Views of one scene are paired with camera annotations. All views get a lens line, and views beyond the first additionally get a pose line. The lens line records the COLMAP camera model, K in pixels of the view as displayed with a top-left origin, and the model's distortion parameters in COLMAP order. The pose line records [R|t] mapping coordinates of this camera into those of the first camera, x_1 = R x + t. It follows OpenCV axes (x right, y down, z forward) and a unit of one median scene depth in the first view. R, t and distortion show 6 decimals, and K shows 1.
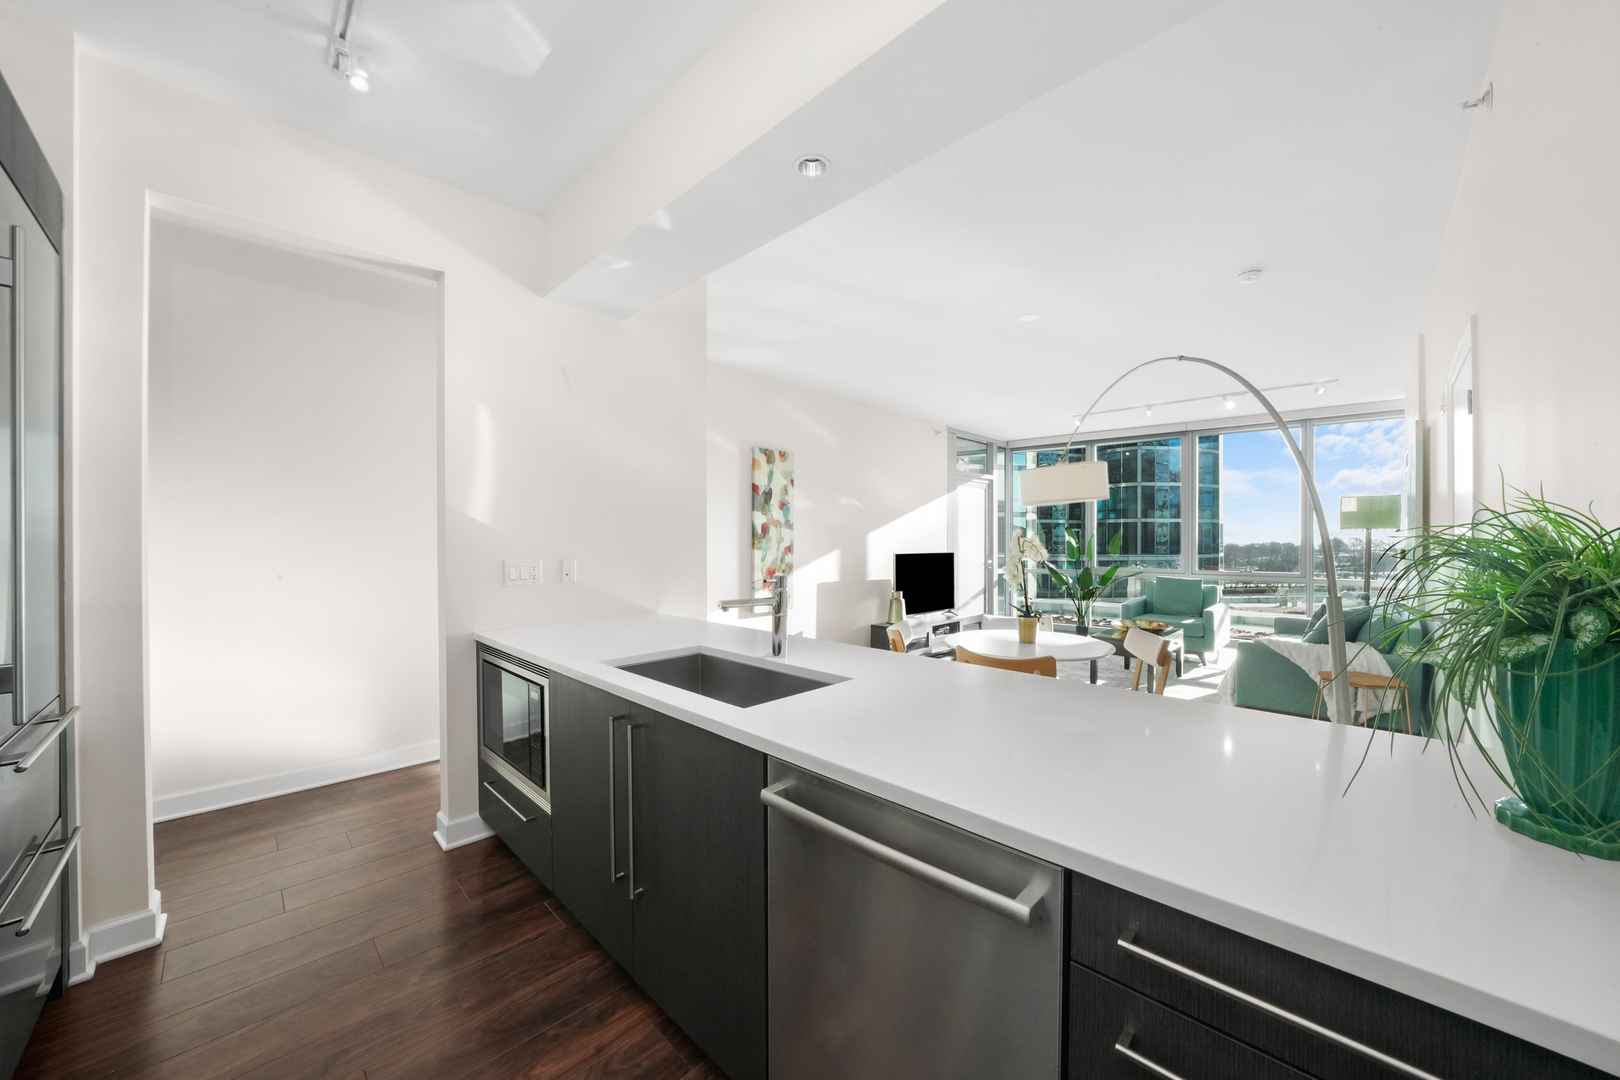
lens RADIAL K [[582.2, 0, 801.2], [0, 582.2, 539.9], [0, 0, 1]] dist [-0.013530, 0.000191]
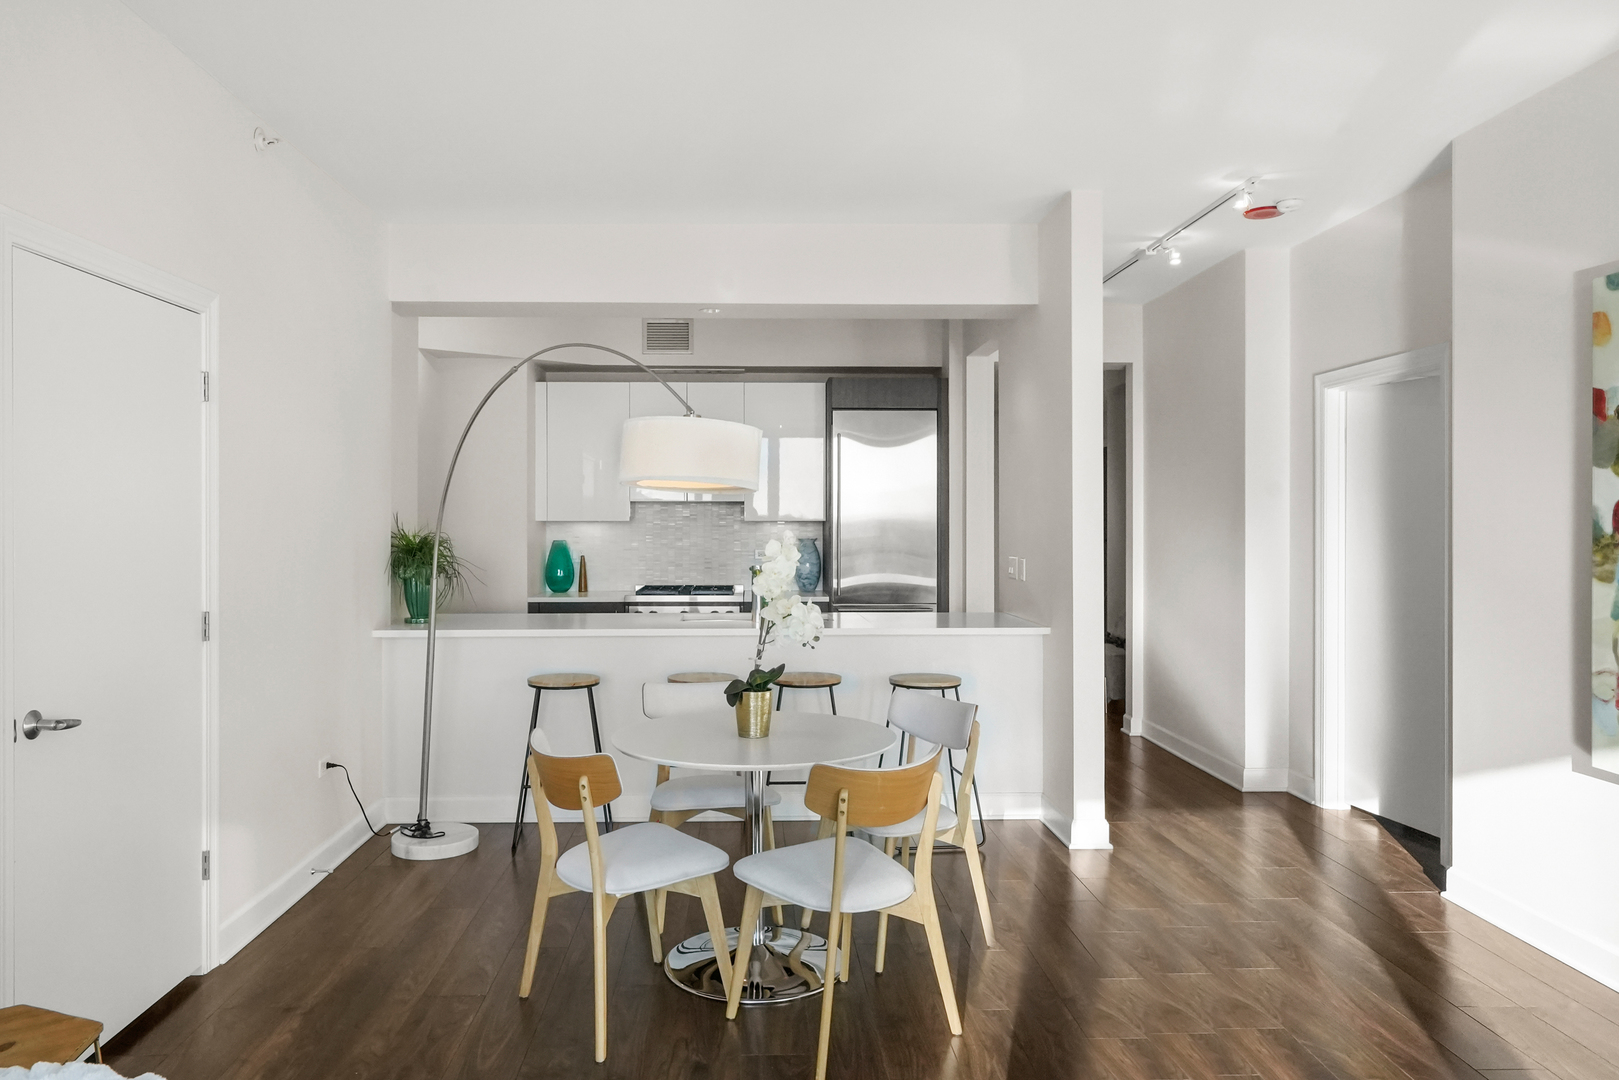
lens RADIAL K [[1096.2, 0, 777.6], [0, 1096.2, 523.8], [0, 0, 1]] dist [0.001540, 0.001163]
pose [[-0.687375, 0.001709, -0.726300, 1.032927], [-0.000823, 0.999995, 0.003132, -0.026046], [0.726302, 0.002751, -0.687370, 1.585945]]
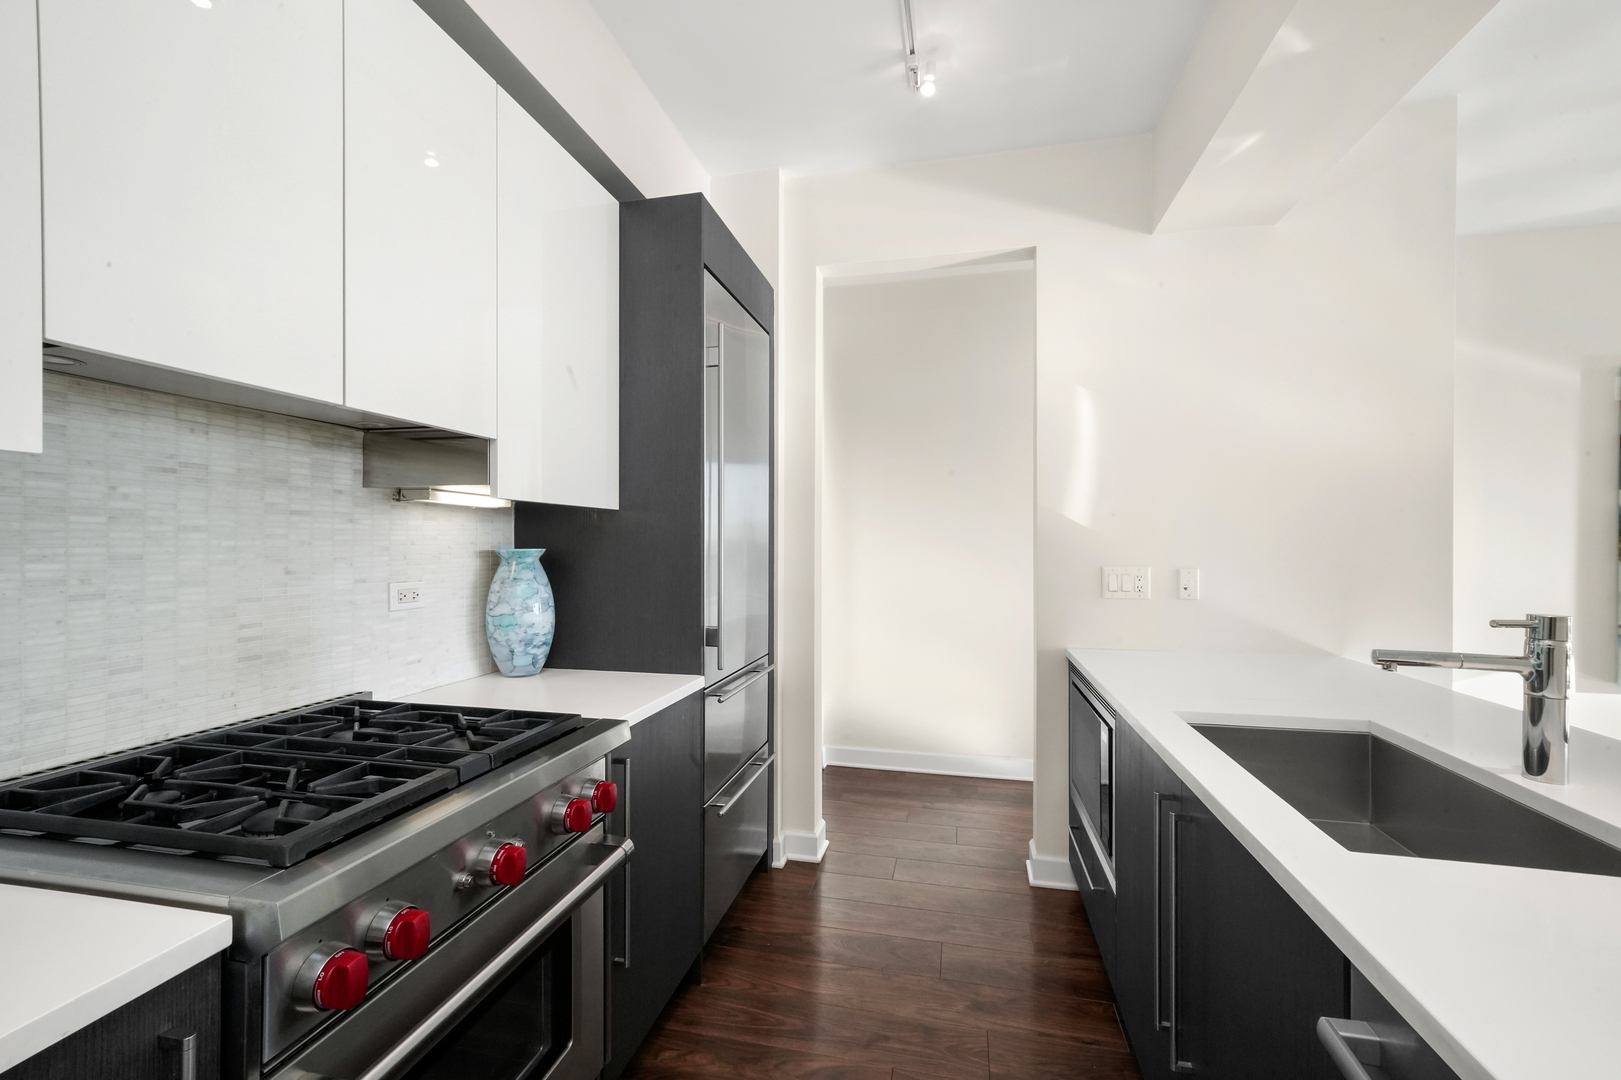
lens RADIAL K [[678.3, 0, 815.3], [0, 678.3, 543.0], [0, 0, 1]] dist [0.000899, -0.000060]
pose [[0.536473, 0.002298, -0.843915, 0.064949], [-0.004329, 0.999991, -0.000029, 0.001941], [0.843907, 0.003669, 0.536478, 0.093300]]
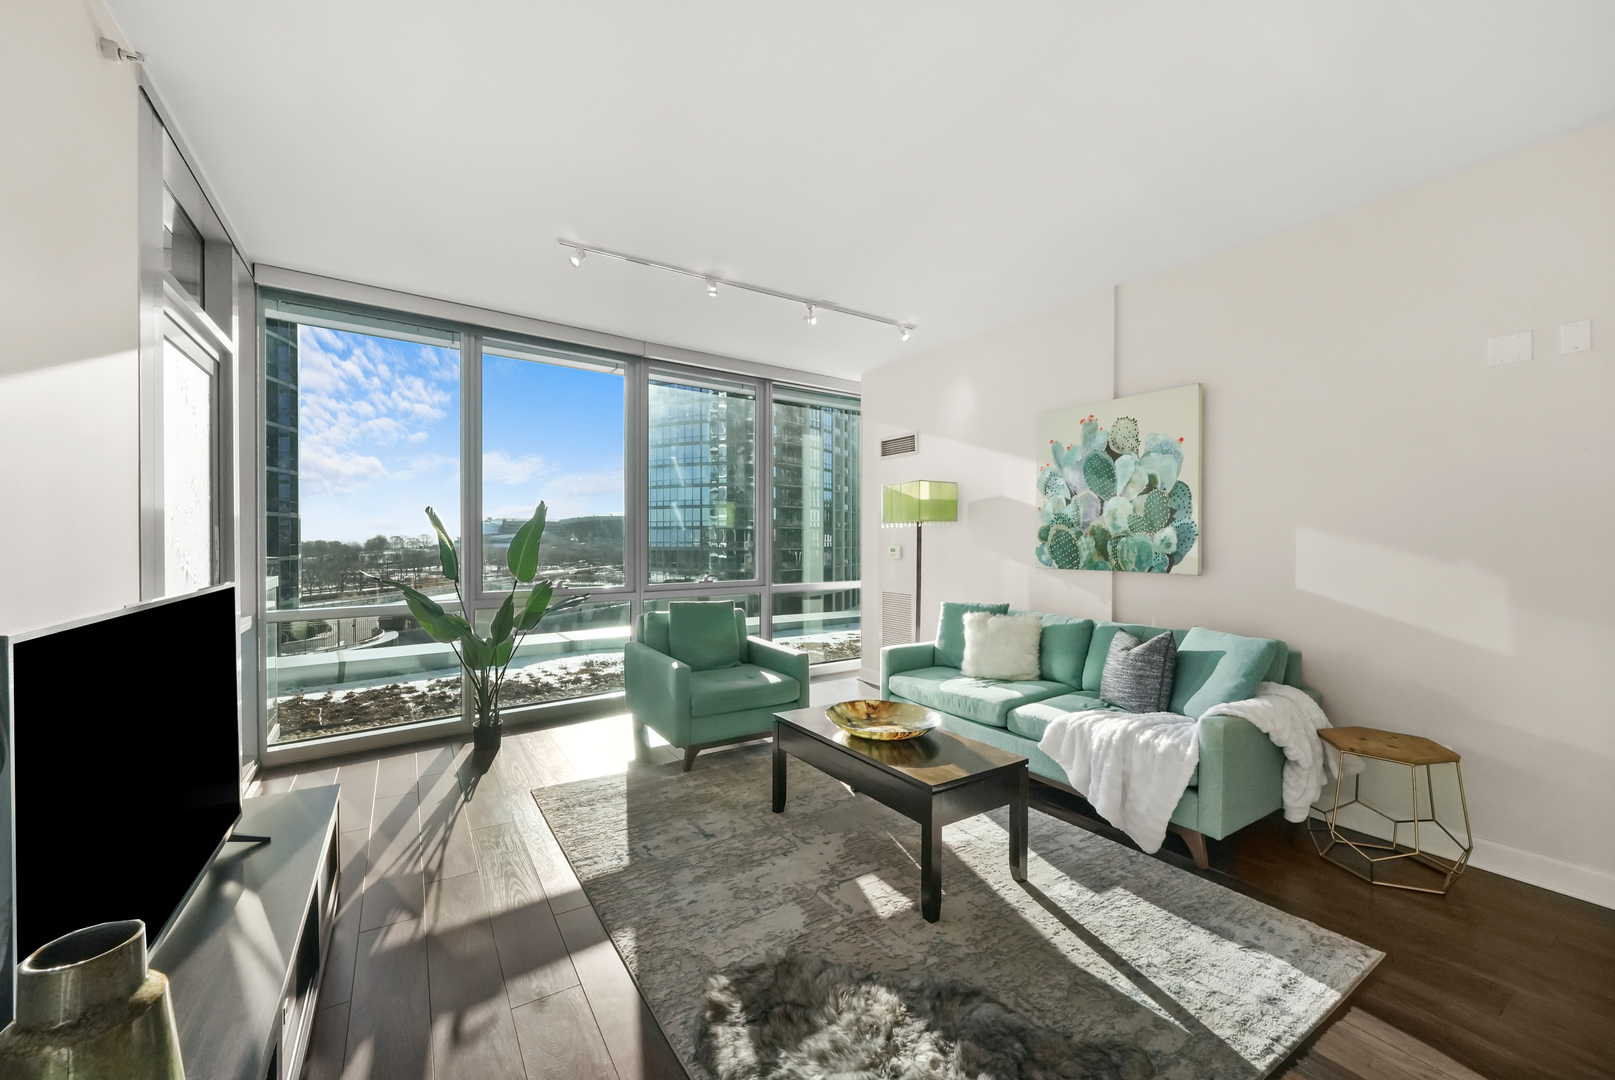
lens RADIAL K [[633.5, 0, 807.5], [0, 633.5, 541.0], [0, 0, 1]] dist [-0.002816, 0.000123]
pose [[0.217686, -0.005203, 0.976005, 0.114045], [0.001218, 0.999986, 0.005059, 0.004016], [-0.976018, 0.000088, 0.217690, 1.421598]]
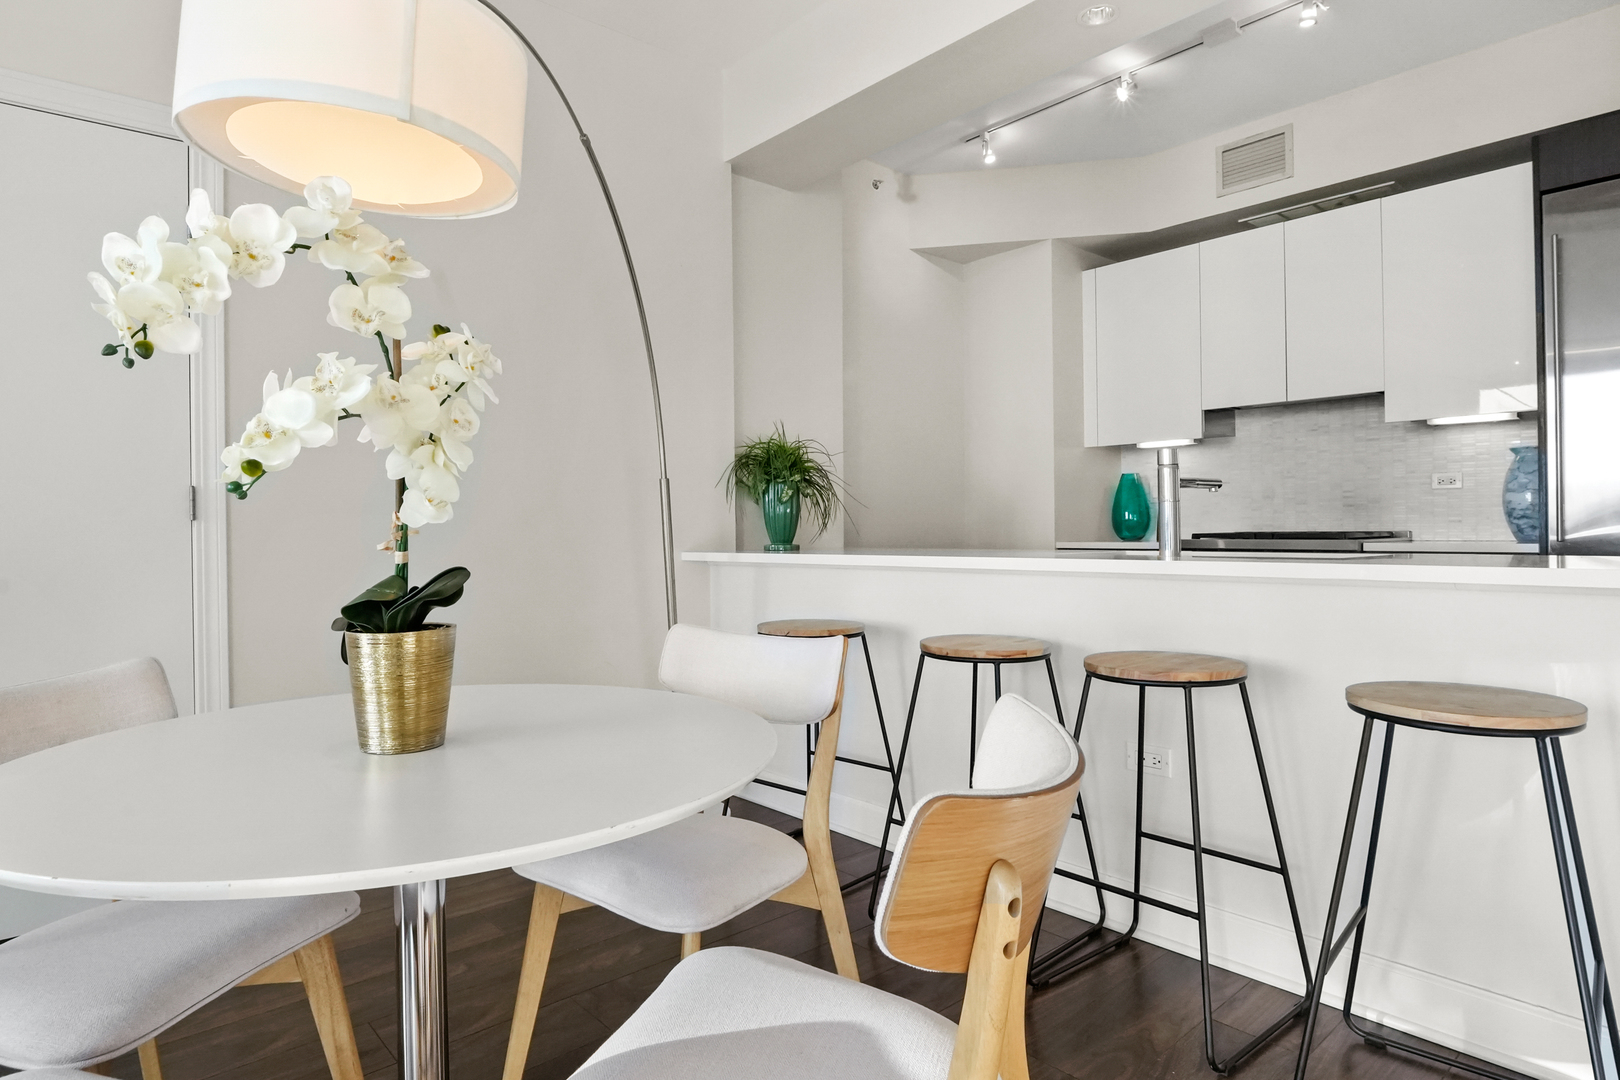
lens RADIAL K [[917.7, 0, 793.4], [0, 917.7, 530.2], [0, 0, 1]] dist [-0.009430, -0.002497]
pose [[-0.997295, 0.011276, 0.072628, 0.203373], [0.011605, 0.999924, 0.004099, 0.084748], [-0.072576, 0.004931, -0.997351, 1.237036]]
